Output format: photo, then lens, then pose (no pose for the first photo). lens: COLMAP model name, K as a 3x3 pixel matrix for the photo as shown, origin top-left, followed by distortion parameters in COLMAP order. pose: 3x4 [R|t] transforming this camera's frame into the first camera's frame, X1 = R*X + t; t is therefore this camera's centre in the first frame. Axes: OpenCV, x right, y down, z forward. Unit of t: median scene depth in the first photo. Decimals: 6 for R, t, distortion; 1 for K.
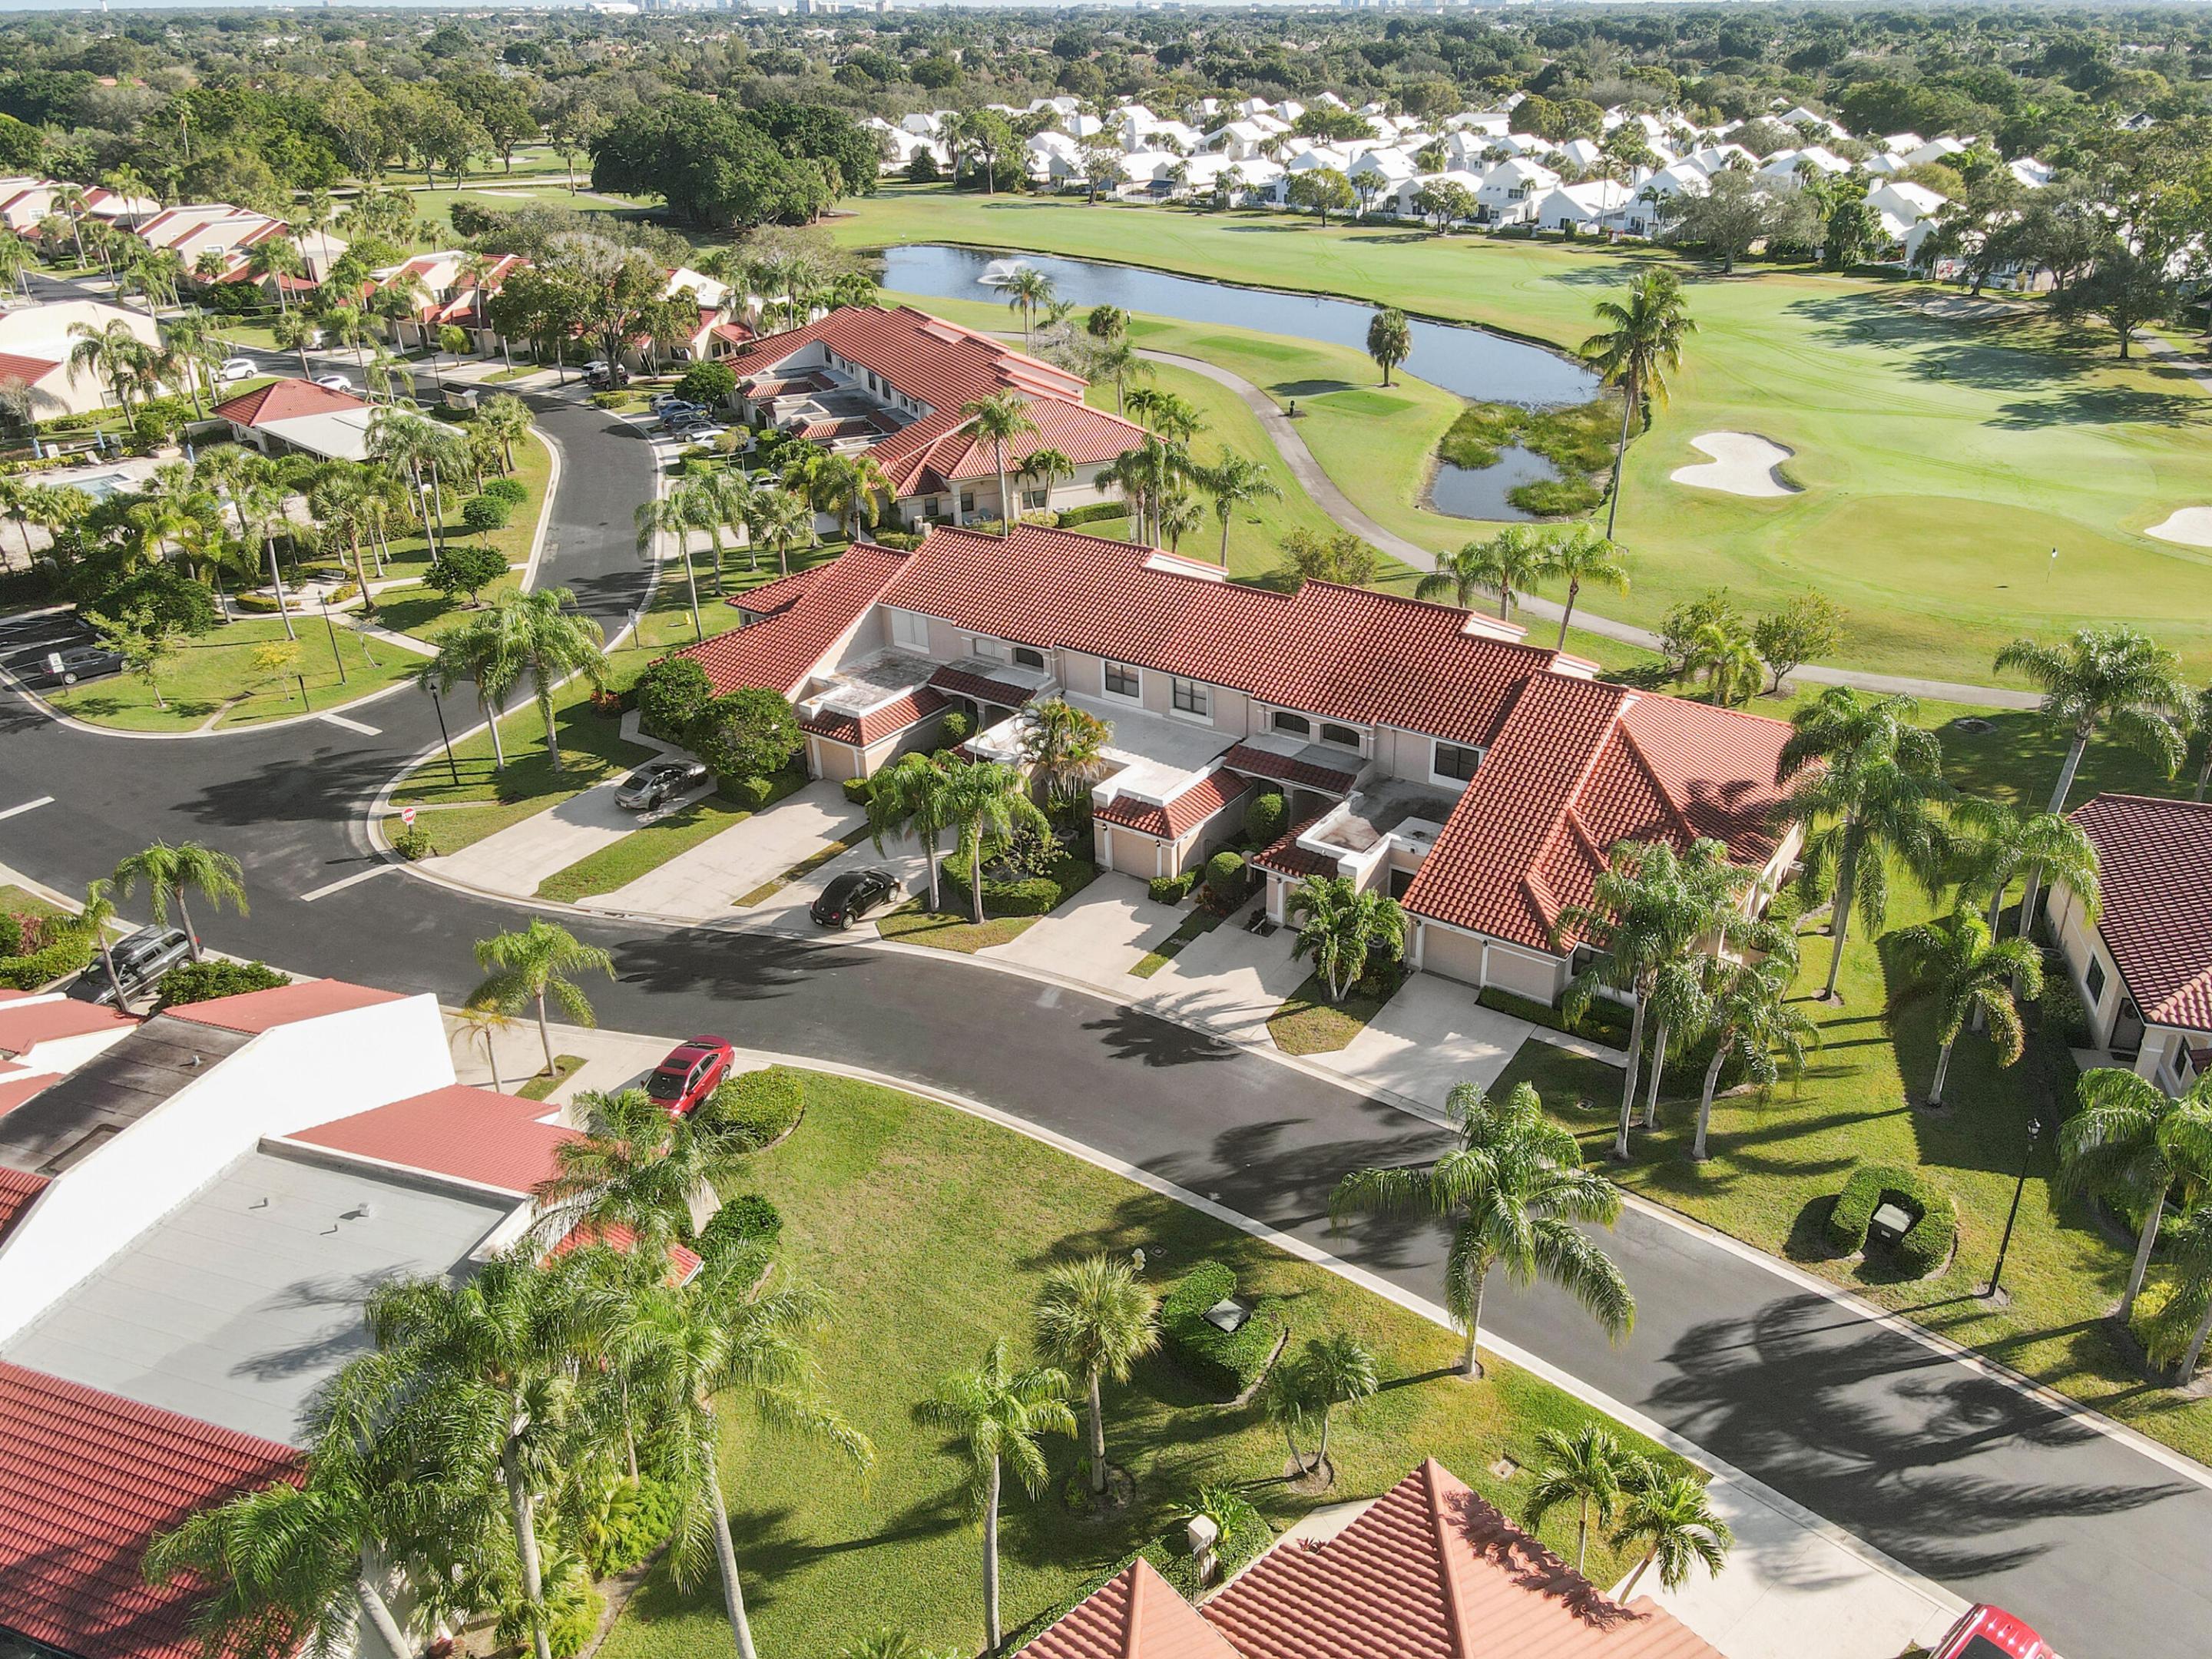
lens RADIAL K [[1638.1, 0, 1131.0], [0, 1638.1, 750.2], [0, 0, 1]] dist [0.005594, 0.004649]
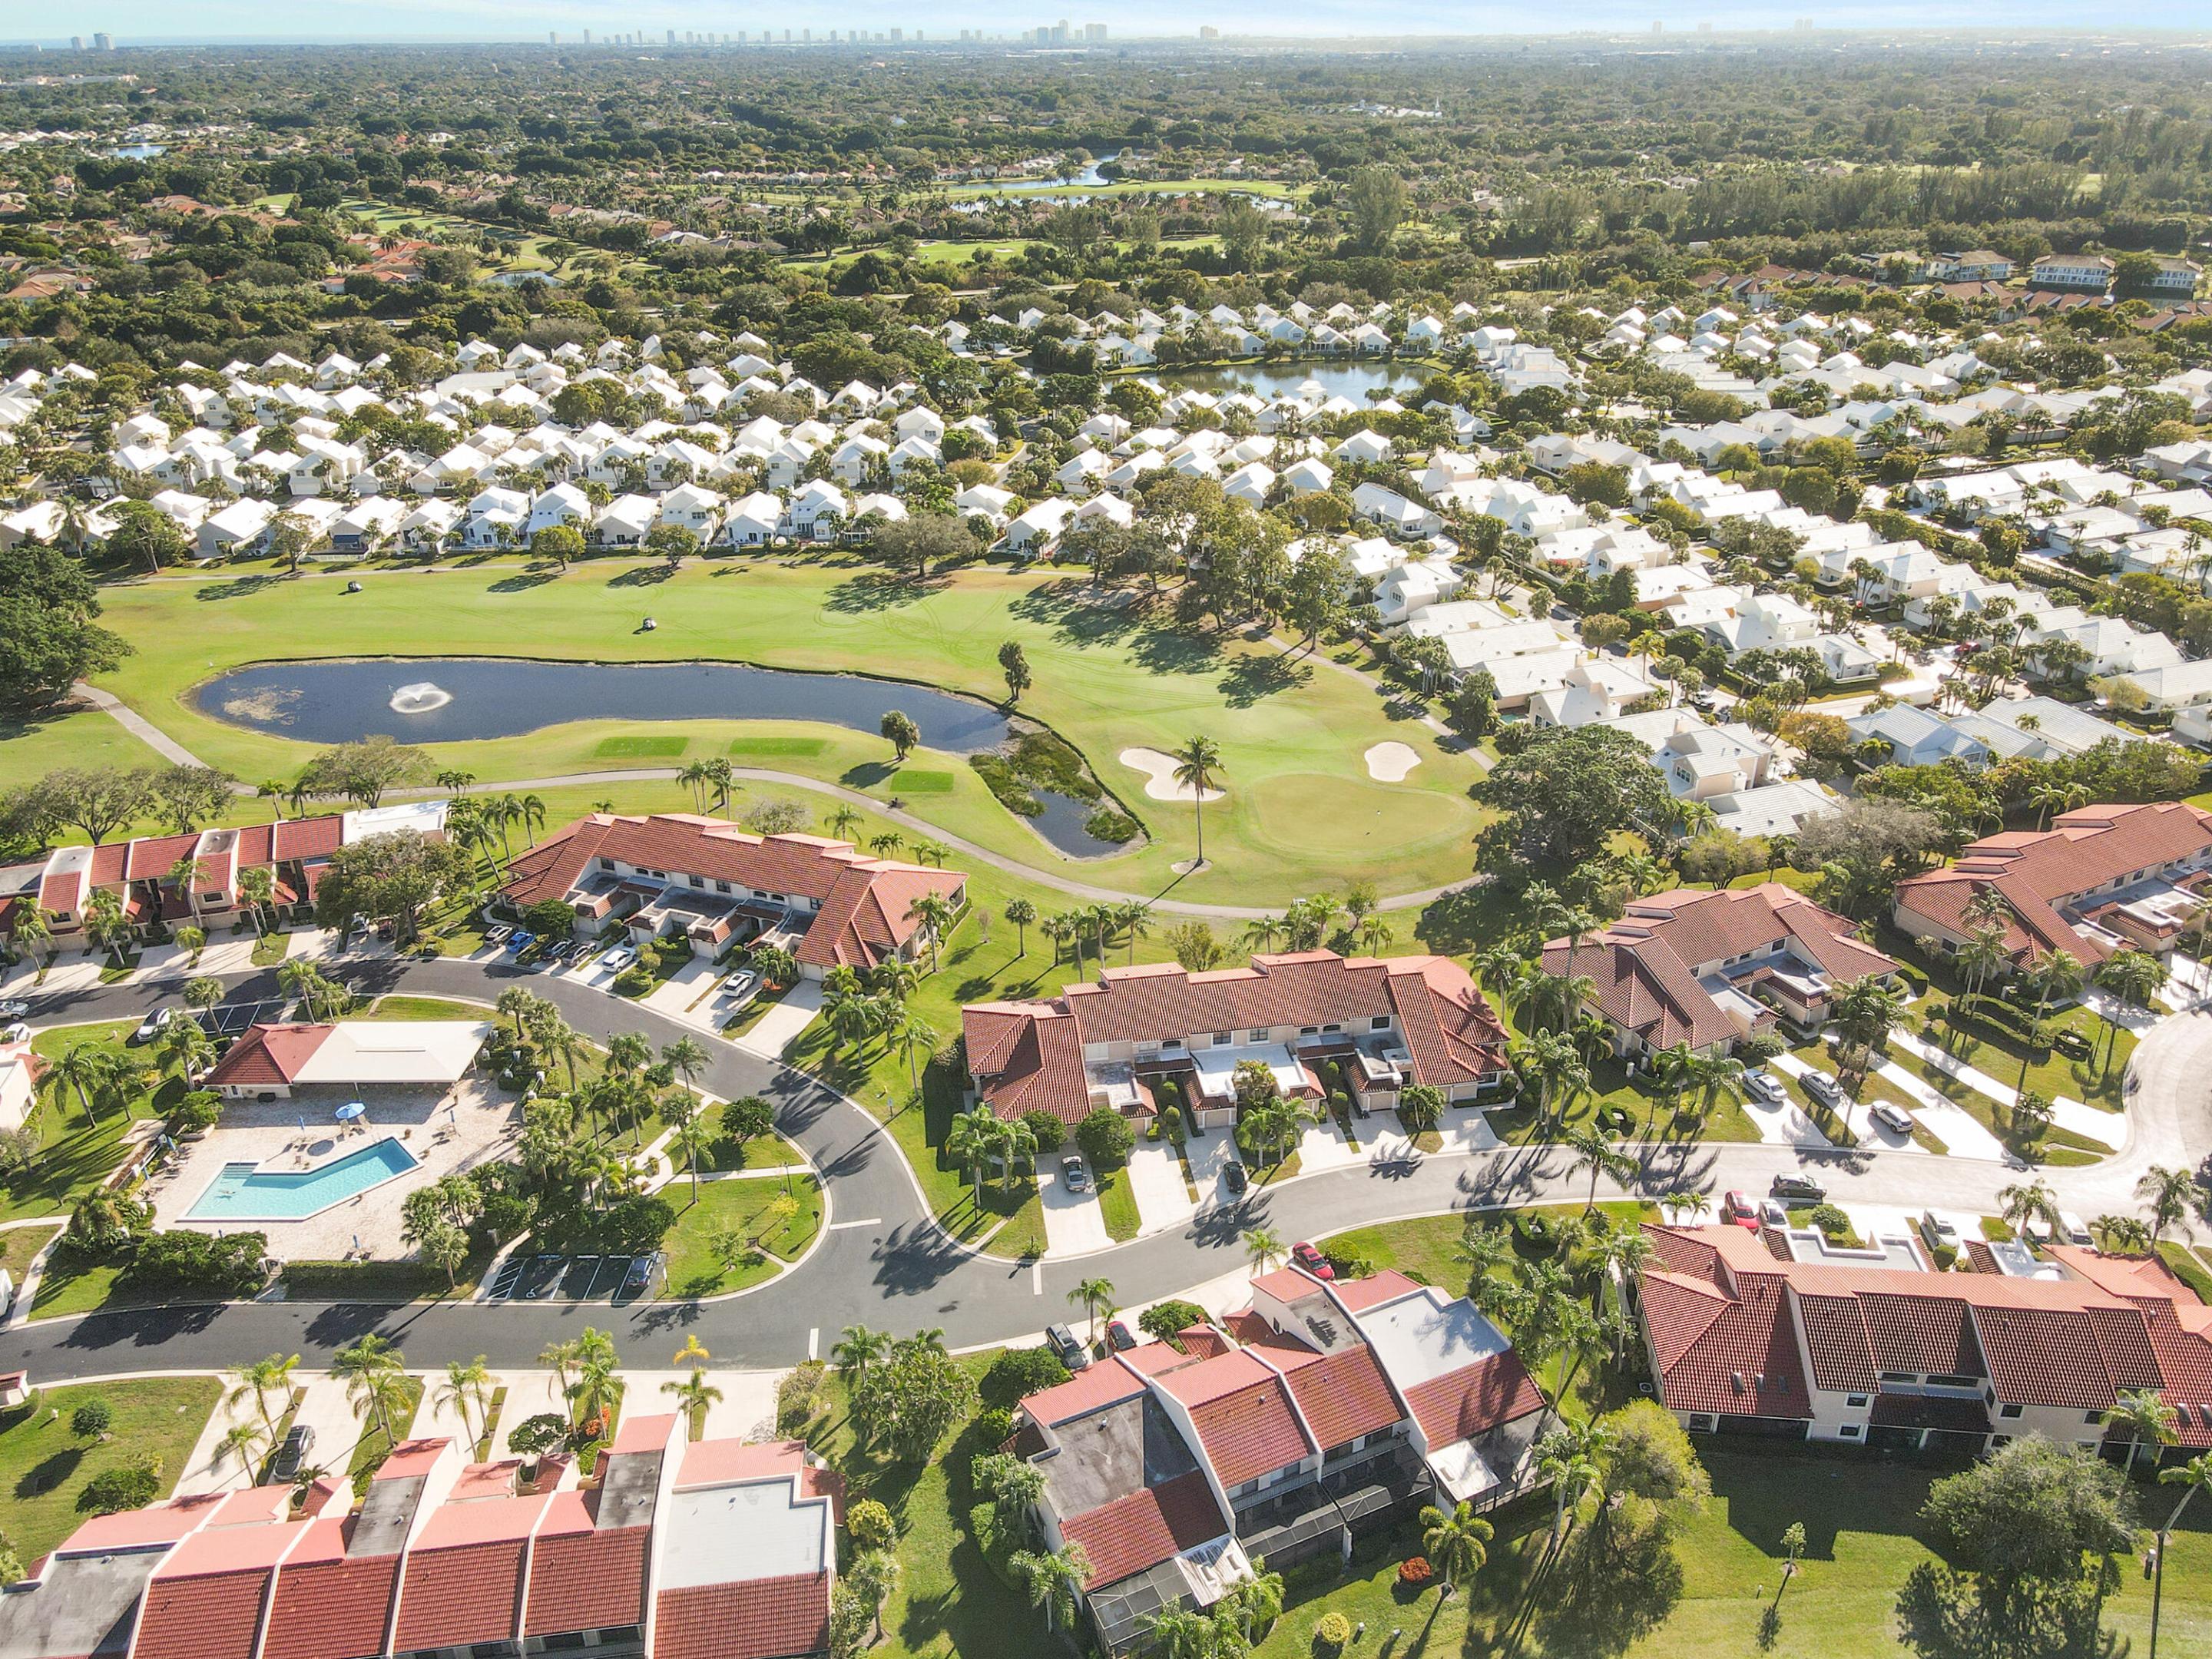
lens RADIAL K [[1562.1, 0, 1116.2], [0, 1562.1, 882.9], [0, 0, 1]] dist [0.011096, 0.009888]
pose [[0.737068, -0.326060, 0.591958, -1.452113], [0.290857, 0.943690, 0.157643, -0.691364], [-0.610026, 0.055982, 0.790401, -0.658334]]
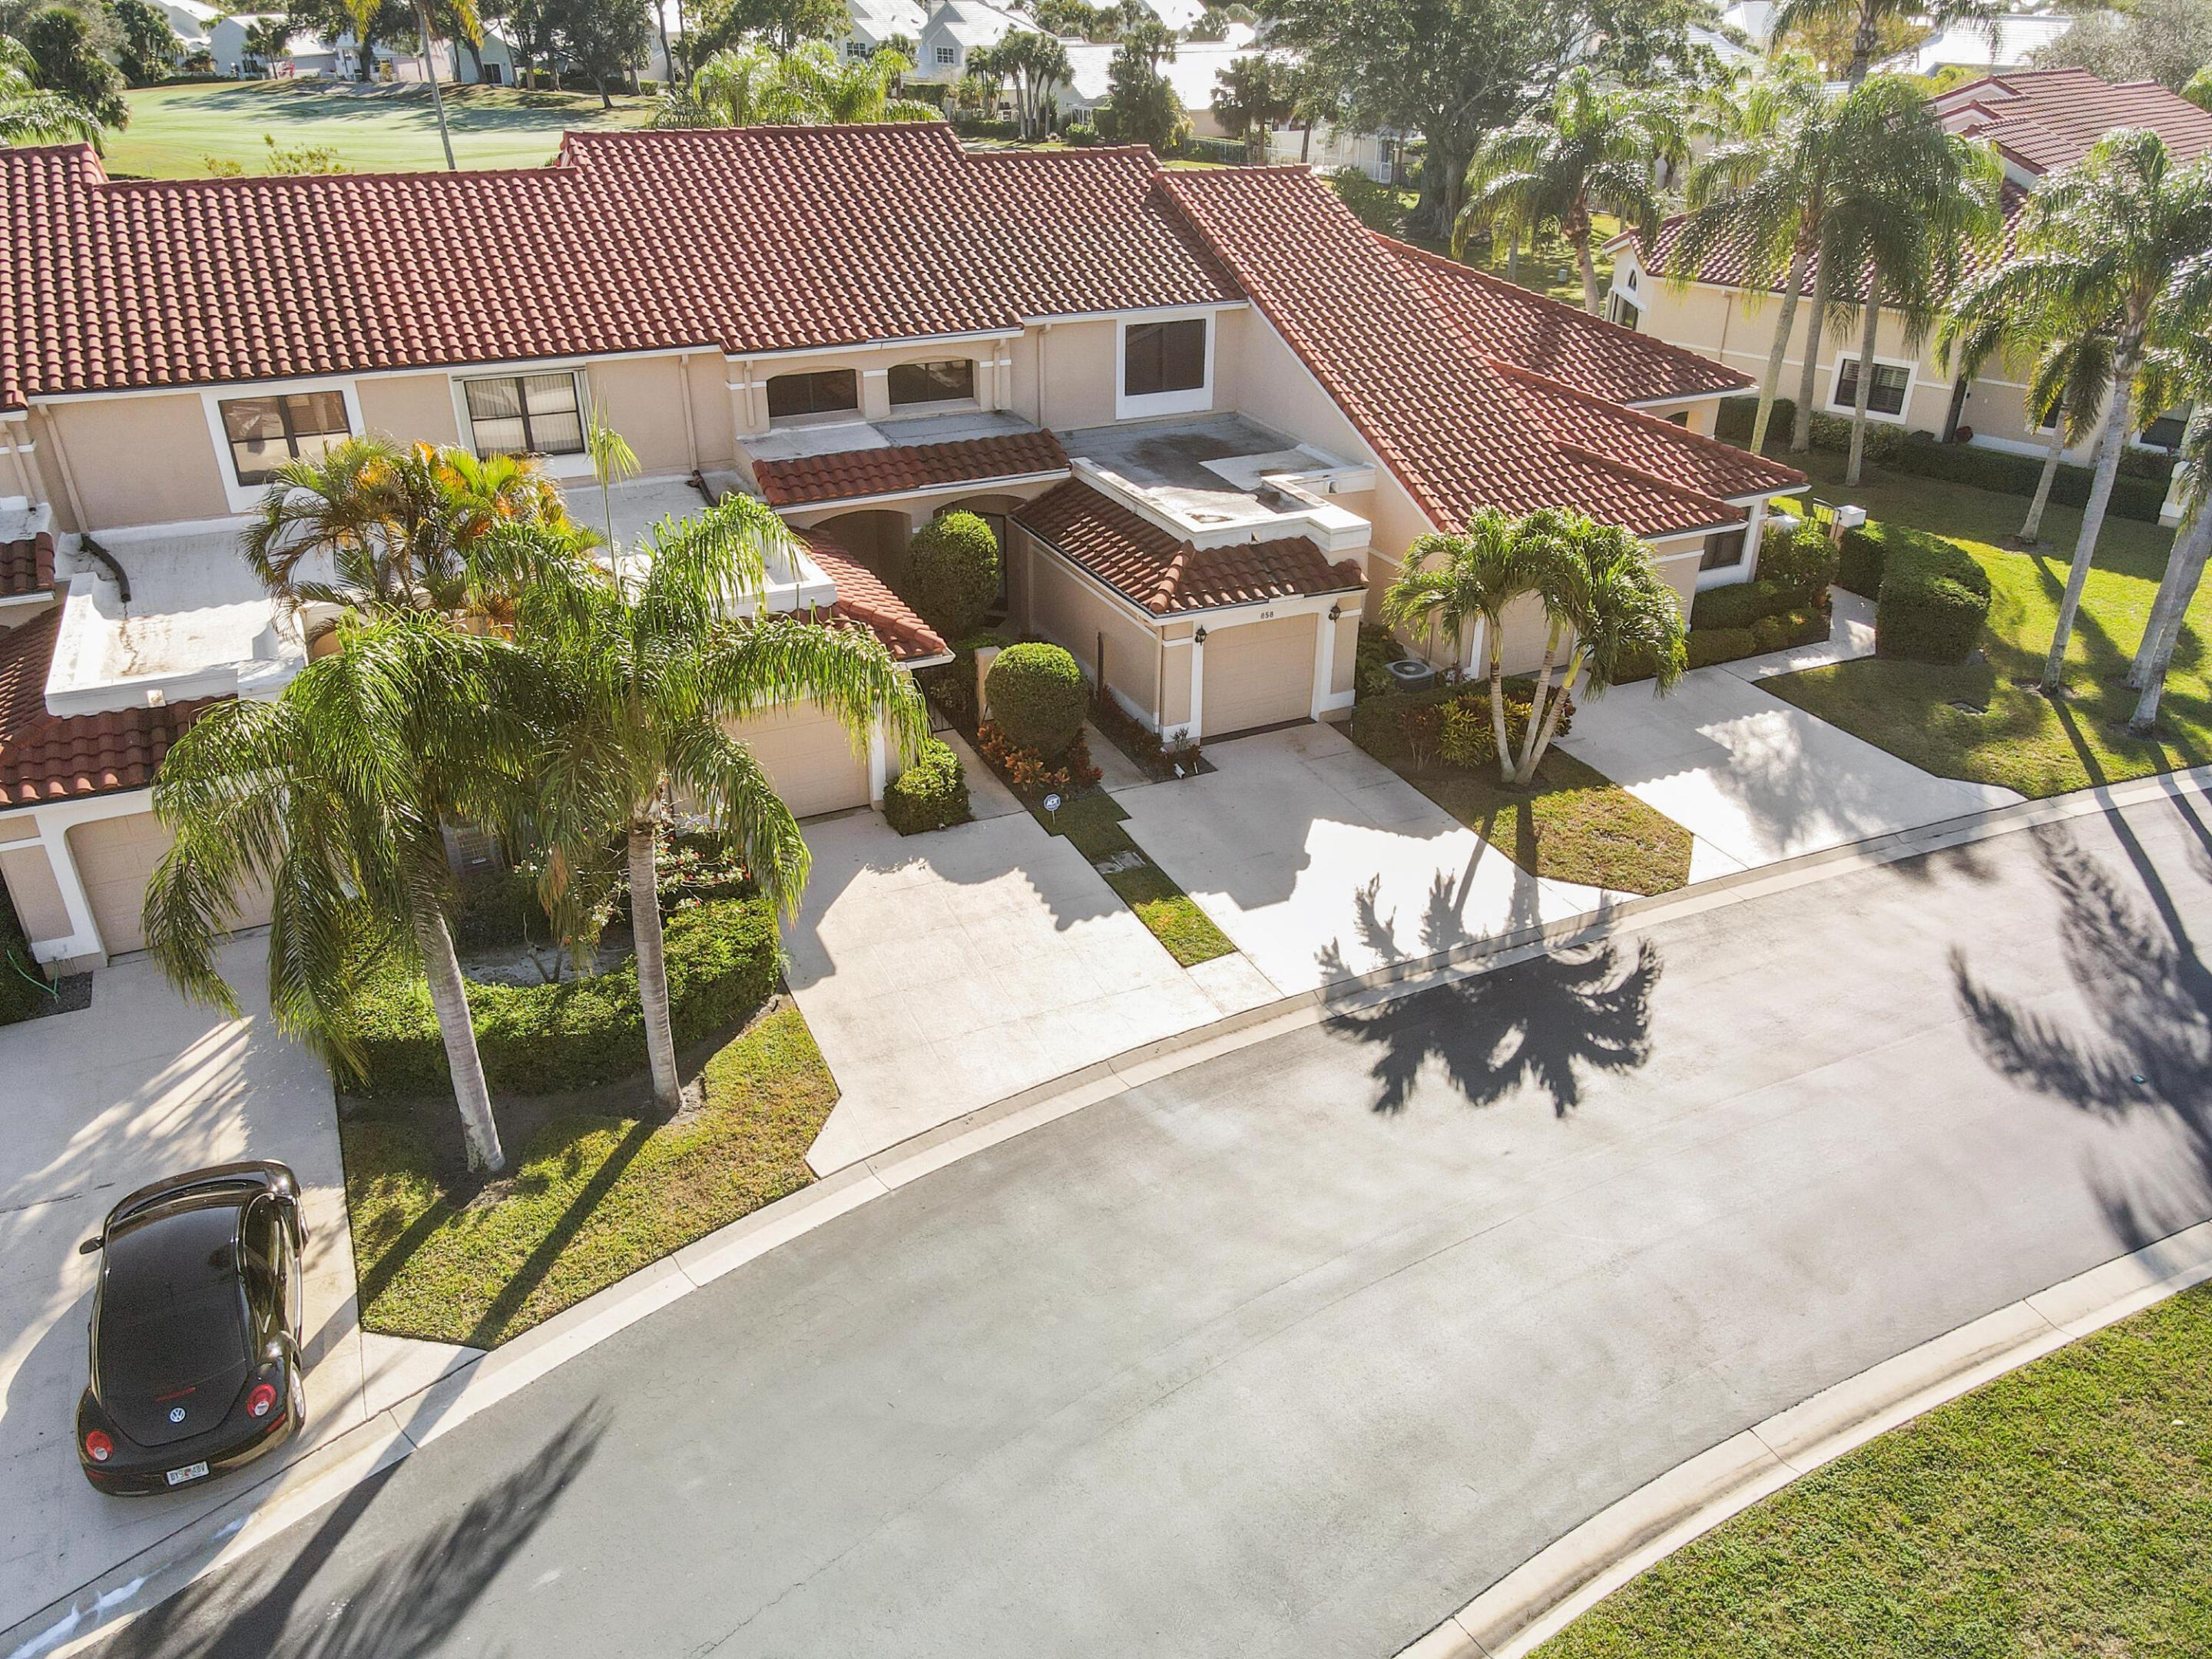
lens RADIAL K [[1627.7, 0, 1106.0], [0, 1627.7, 829.5], [0, 0, 1]] dist [0.002337, 0.002898]
pose [[0.514437, -0.395513, 0.760870, -0.255485], [0.349352, 0.906977, 0.235259, 0.015313], [-0.783140, 0.144785, 0.604756, 0.732298]]
